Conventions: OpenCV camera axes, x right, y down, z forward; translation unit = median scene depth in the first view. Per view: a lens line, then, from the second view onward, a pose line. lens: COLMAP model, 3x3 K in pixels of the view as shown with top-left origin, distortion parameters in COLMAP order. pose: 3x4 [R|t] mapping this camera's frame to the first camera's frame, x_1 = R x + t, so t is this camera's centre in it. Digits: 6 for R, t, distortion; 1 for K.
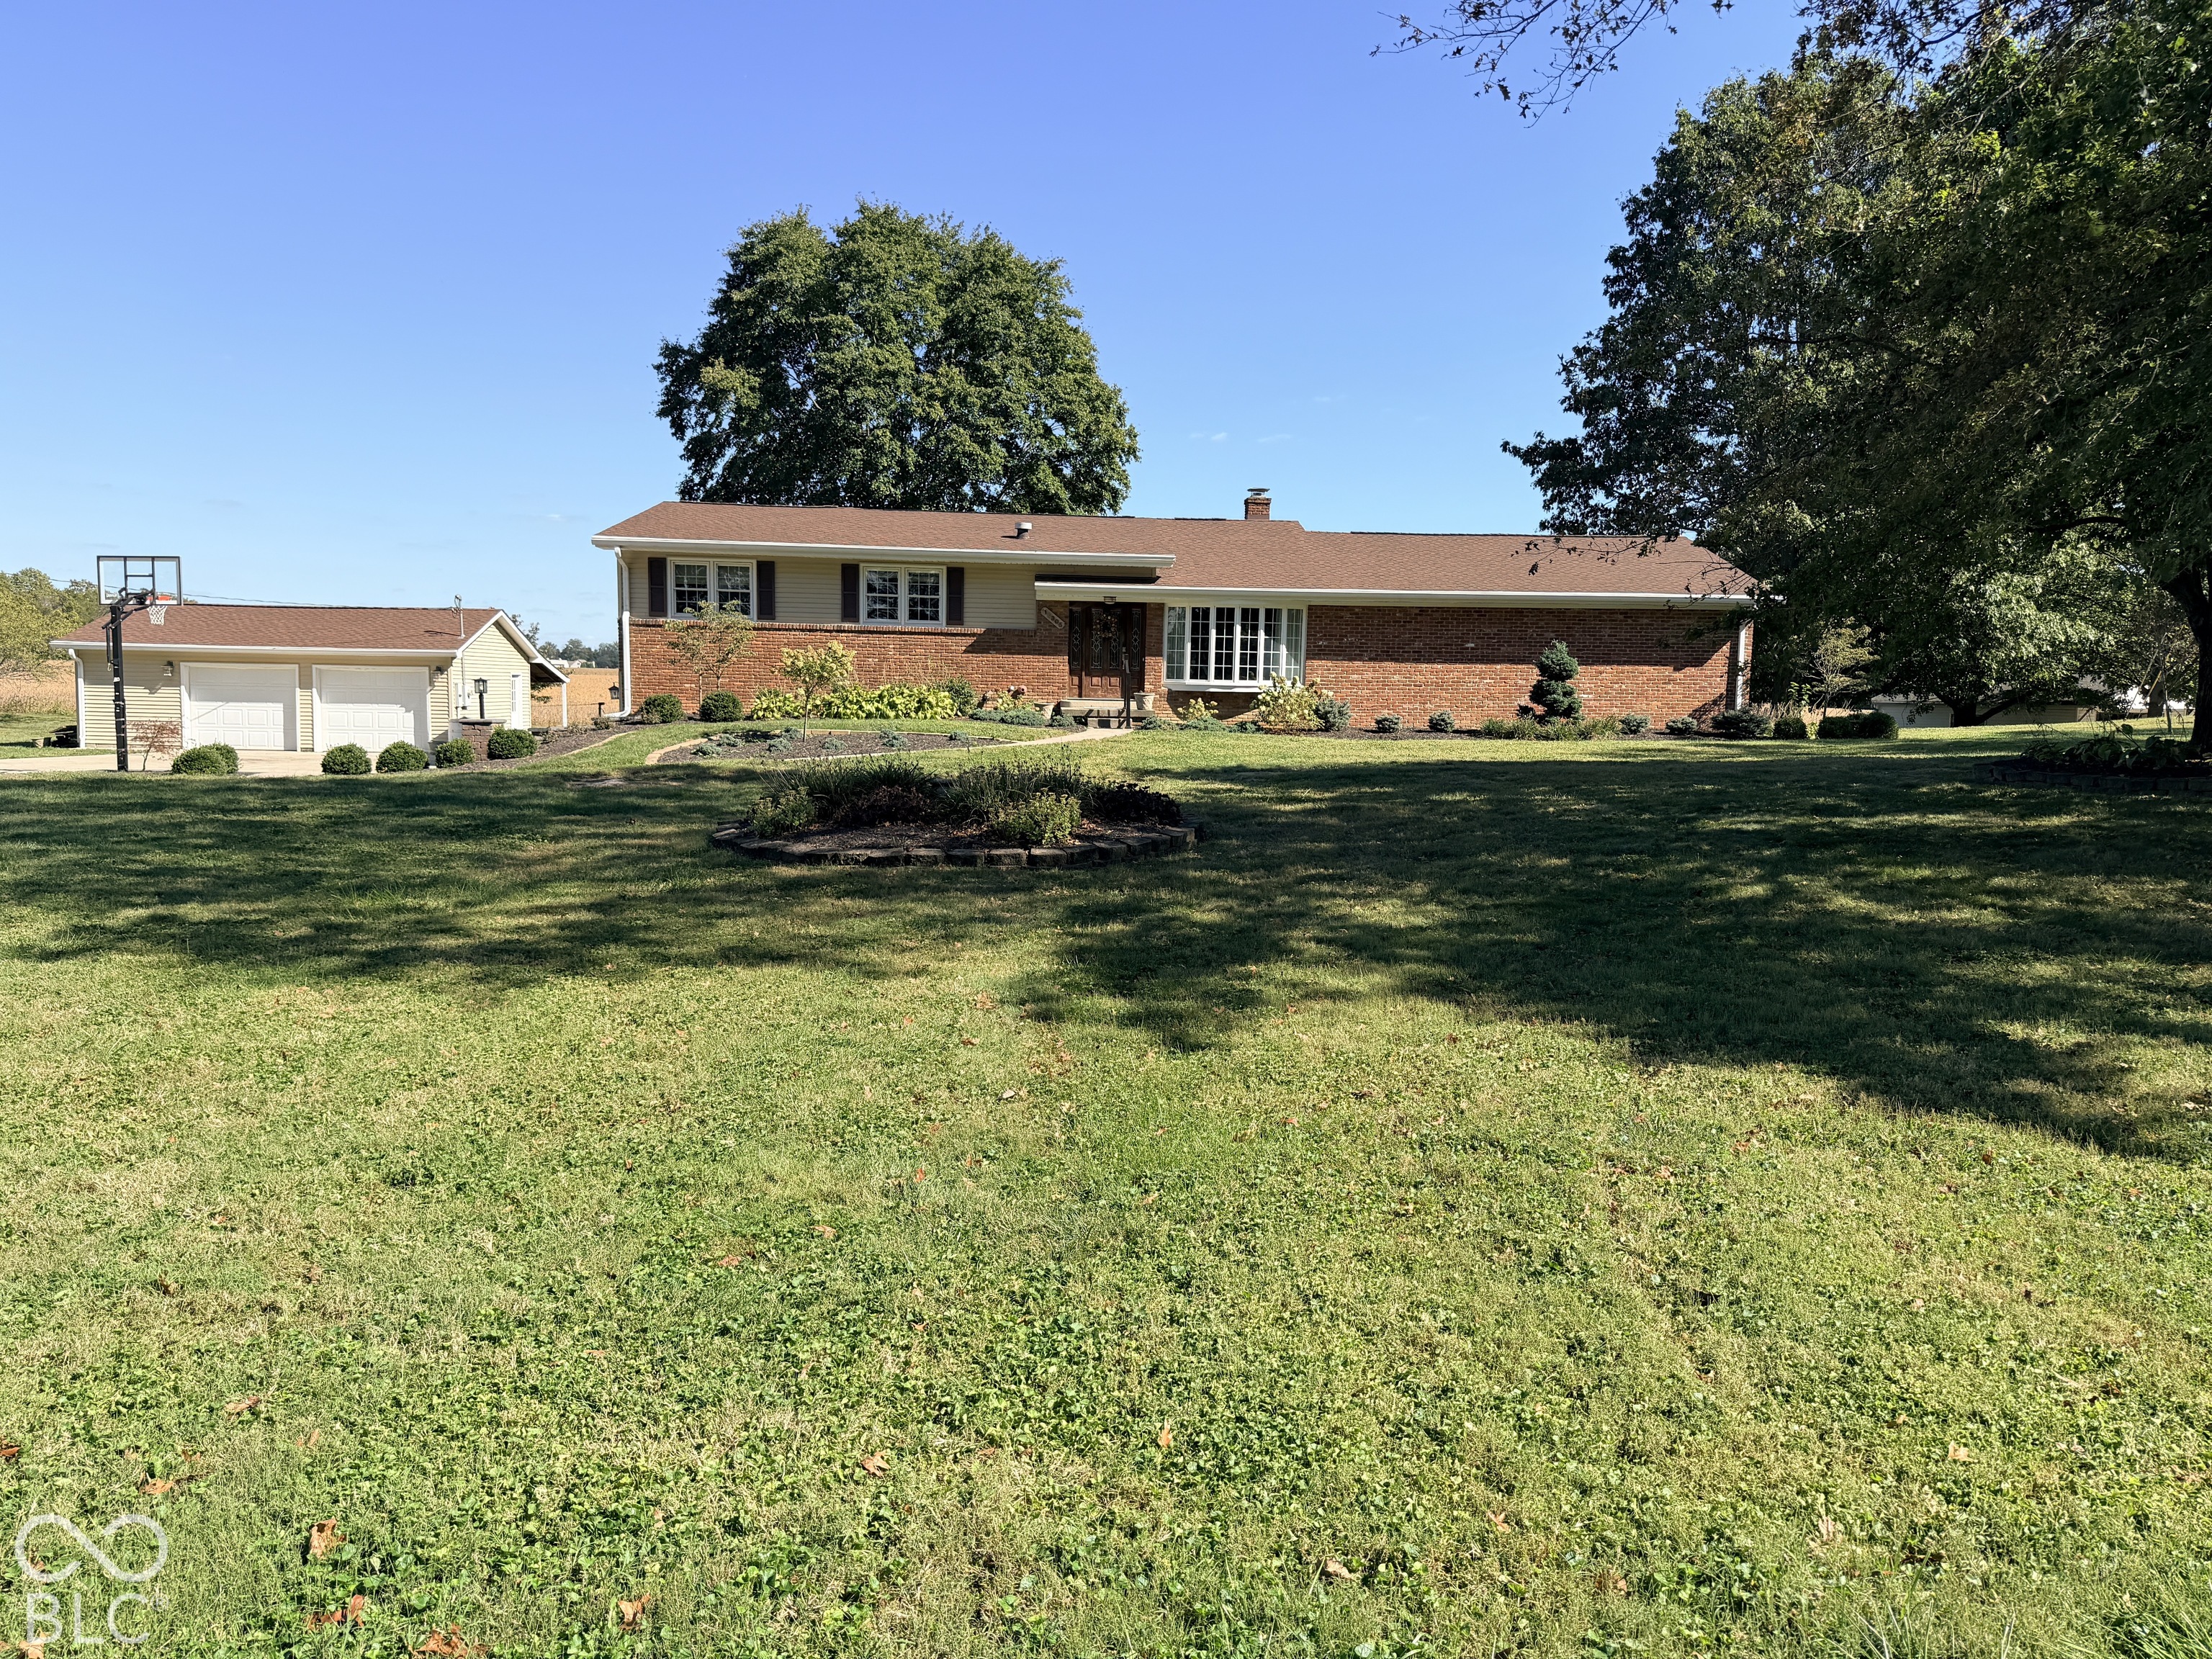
lens RADIAL K [[1602.3, 0, 1109.0], [0, 1602.3, 862.1], [0, 0, 1]] dist [0.095437, -0.116845]
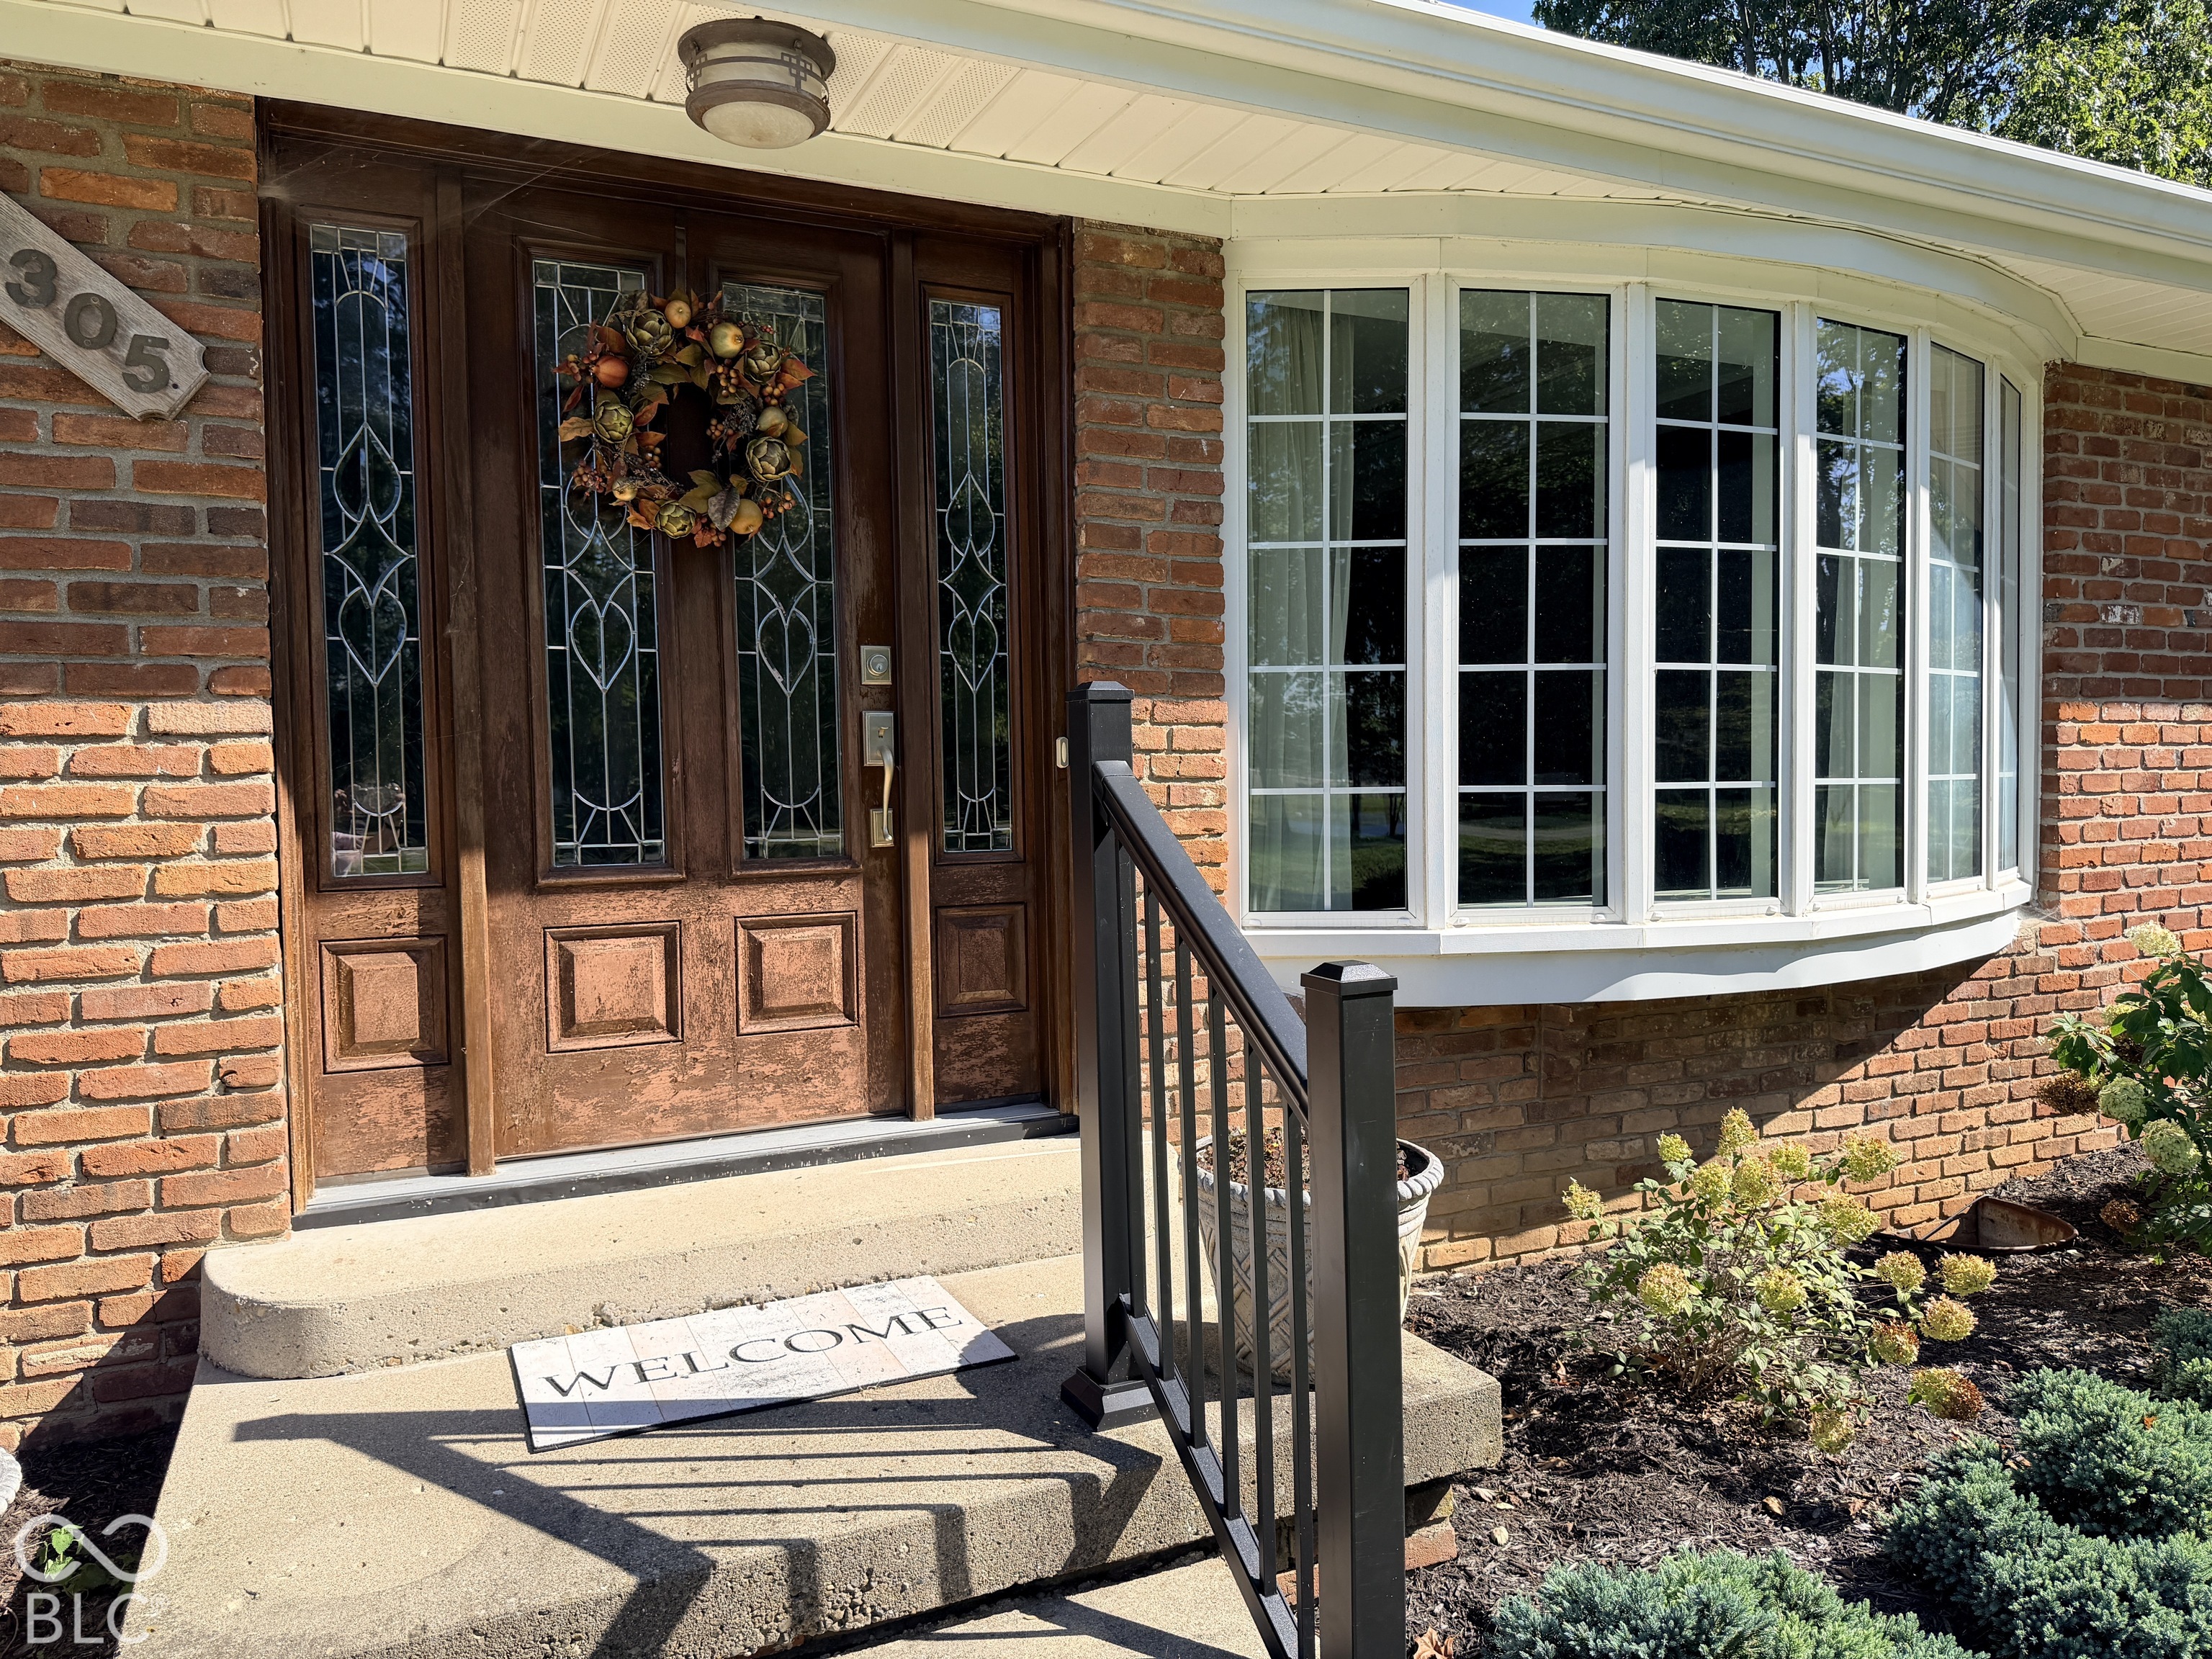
lens RADIAL K [[1602.3, 0, 1114.3], [0, 1602.3, 833.0], [0, 0, 1]] dist [0.095437, -0.116845]
pose [[0.915470, -0.050517, 0.399203, -0.019478], [0.076416, 0.995860, -0.049221, -0.115809], [-0.395064, 0.075566, 0.915541, 0.903524]]
